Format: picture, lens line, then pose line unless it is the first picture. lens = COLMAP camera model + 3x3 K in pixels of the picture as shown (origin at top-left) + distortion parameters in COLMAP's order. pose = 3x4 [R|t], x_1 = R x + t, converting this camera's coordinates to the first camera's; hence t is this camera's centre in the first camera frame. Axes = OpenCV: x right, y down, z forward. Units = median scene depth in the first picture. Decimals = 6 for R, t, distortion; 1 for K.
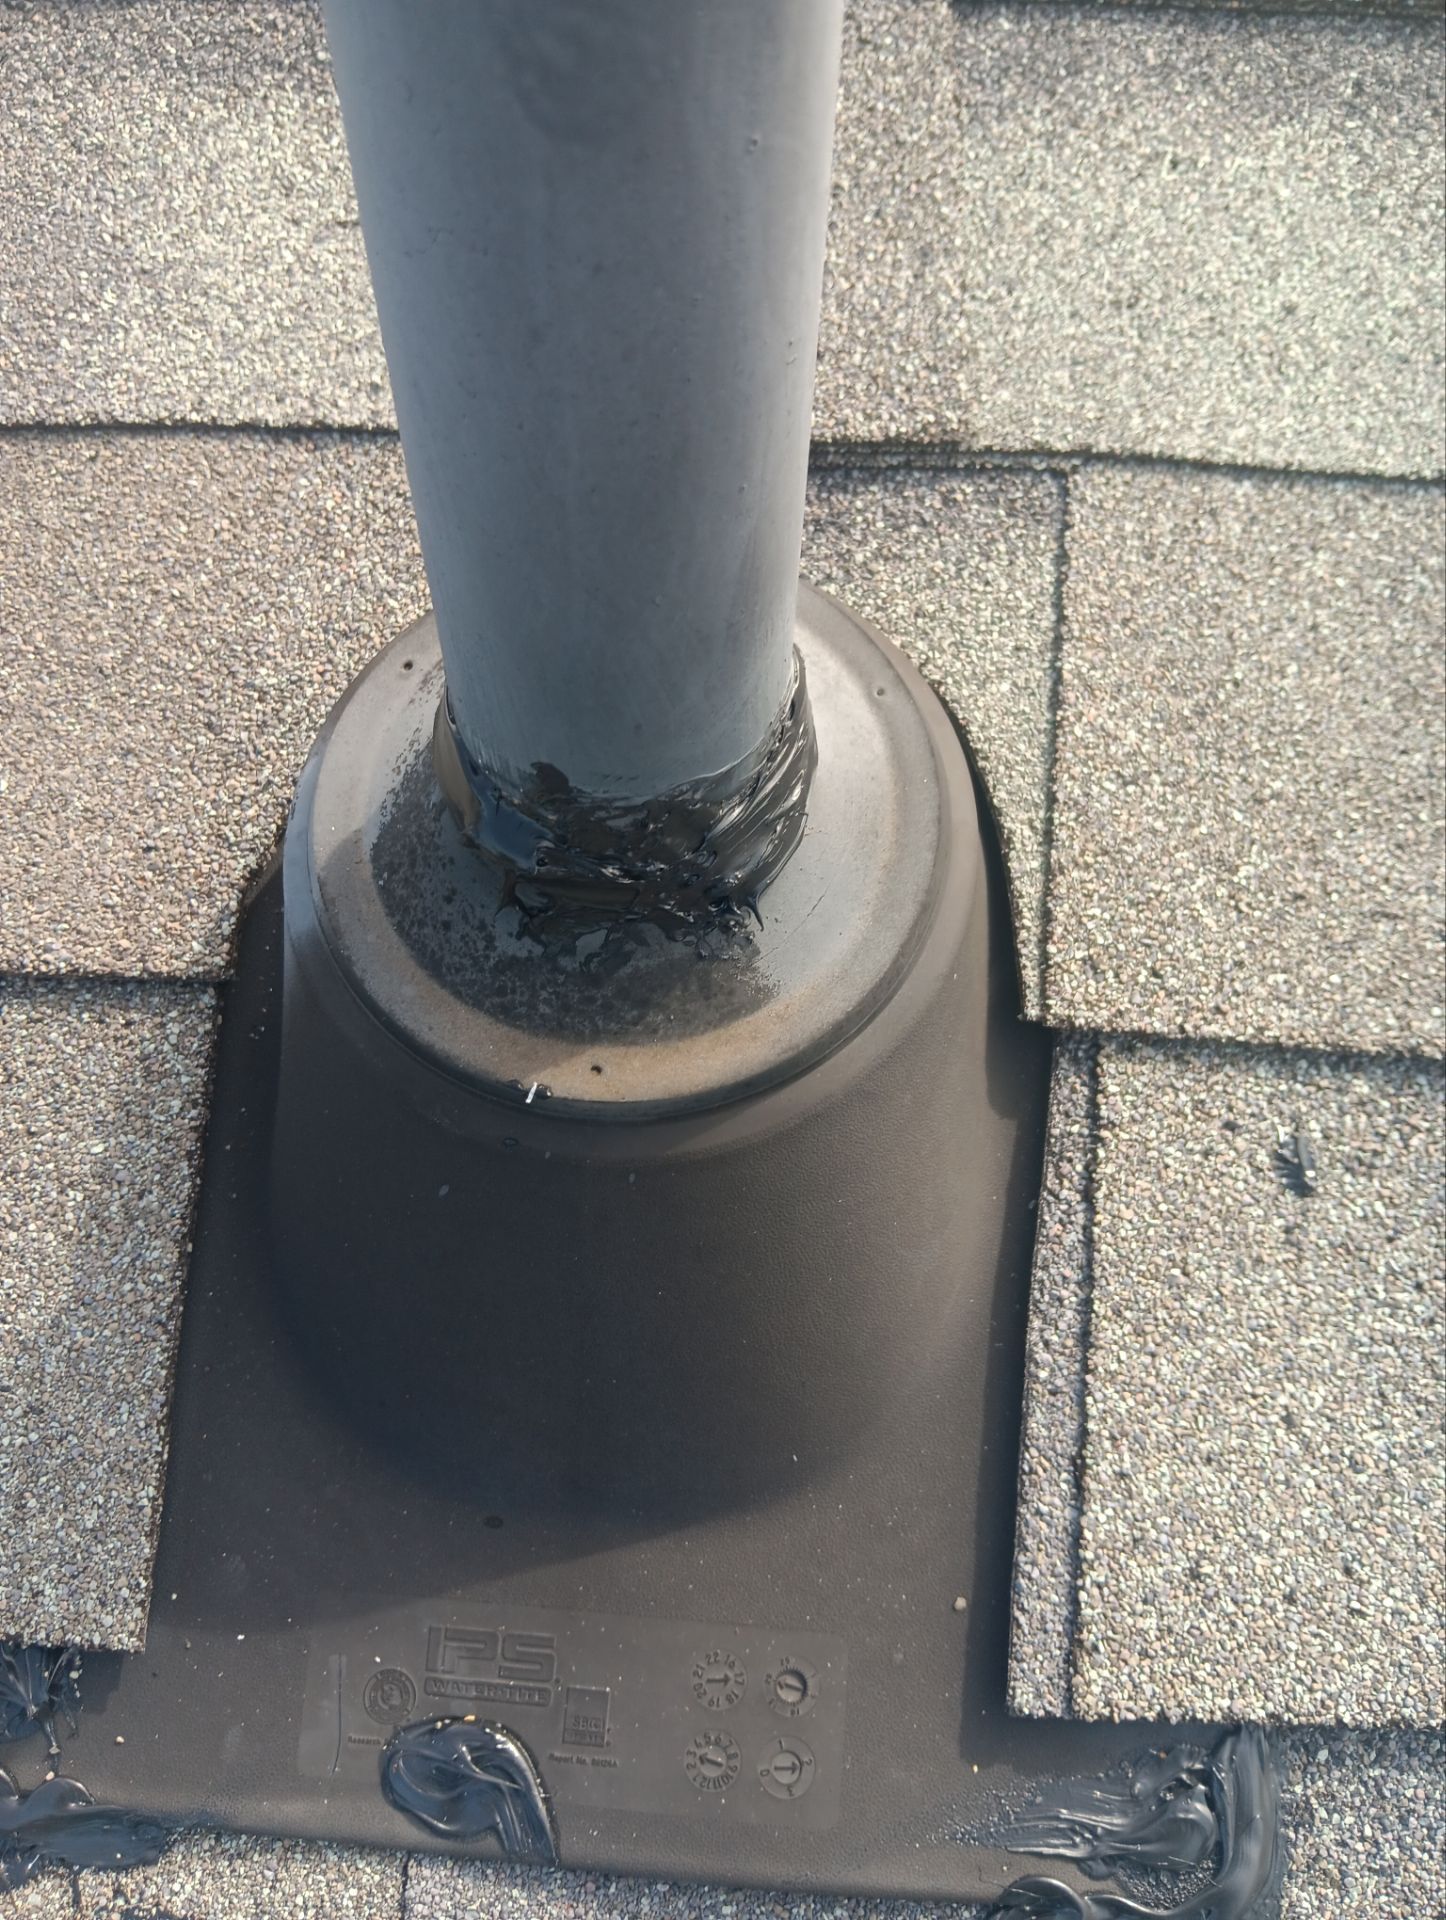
lens RADIAL K [[1529.0, 0, 751.5], [0, 1529.0, 875.1], [0, 0, 1]] dist [0.079189, -0.167581]
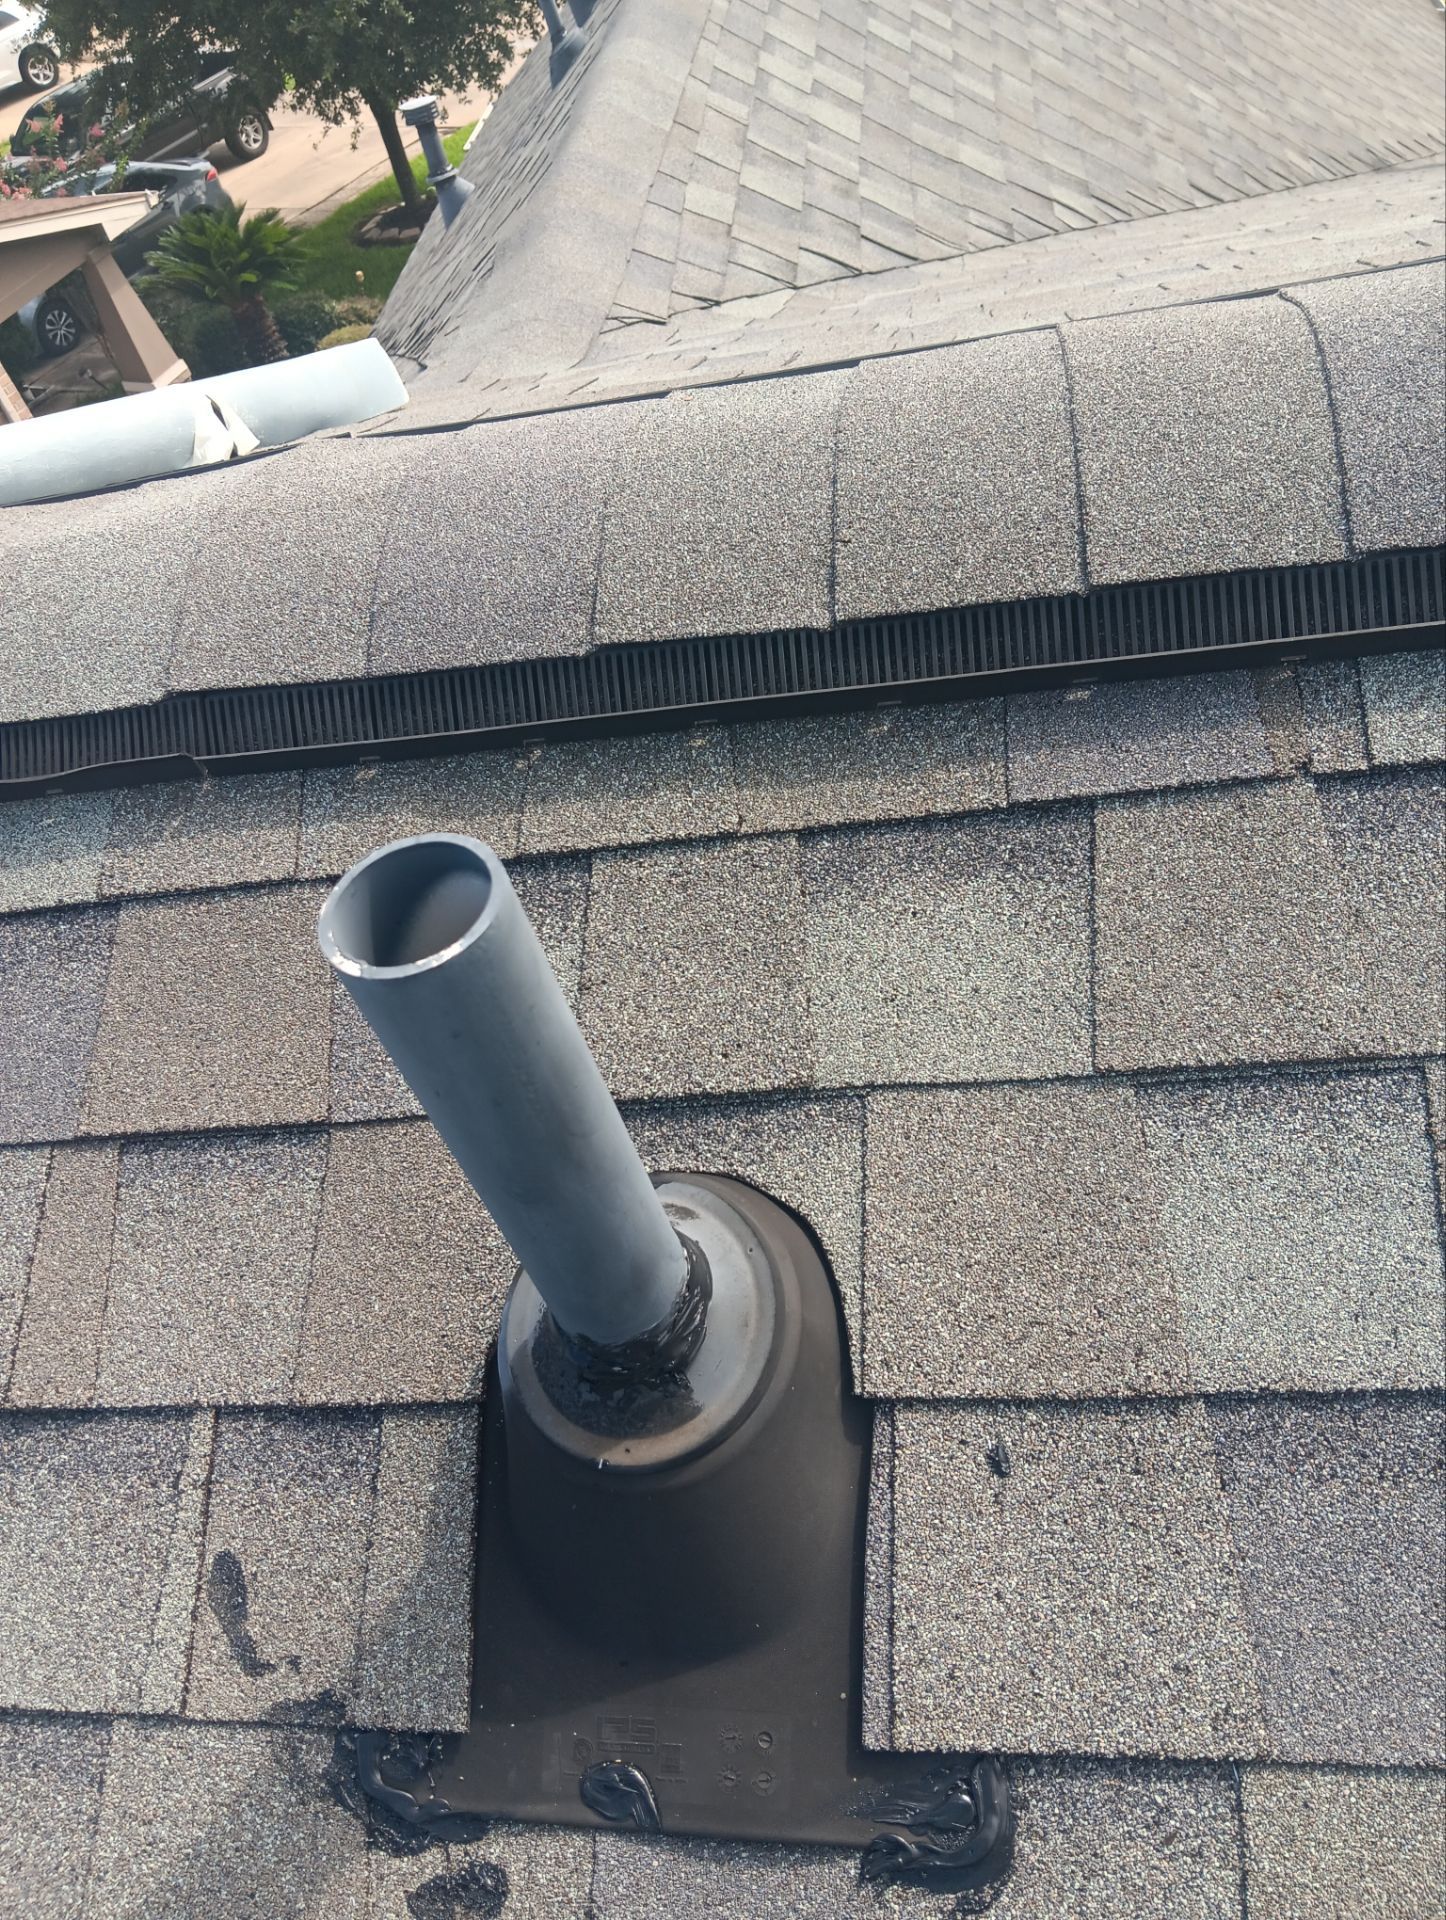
lens RADIAL K [[1529.0, 0, 751.5], [0, 1529.0, 875.1], [0, 0, 1]] dist [0.079189, -0.167581]
pose [[0.973560, -0.133659, -0.185246, 0.527378], [0.110401, 0.985260, -0.130671, -0.338934], [0.199981, 0.106765, 0.973966, -1.104976]]
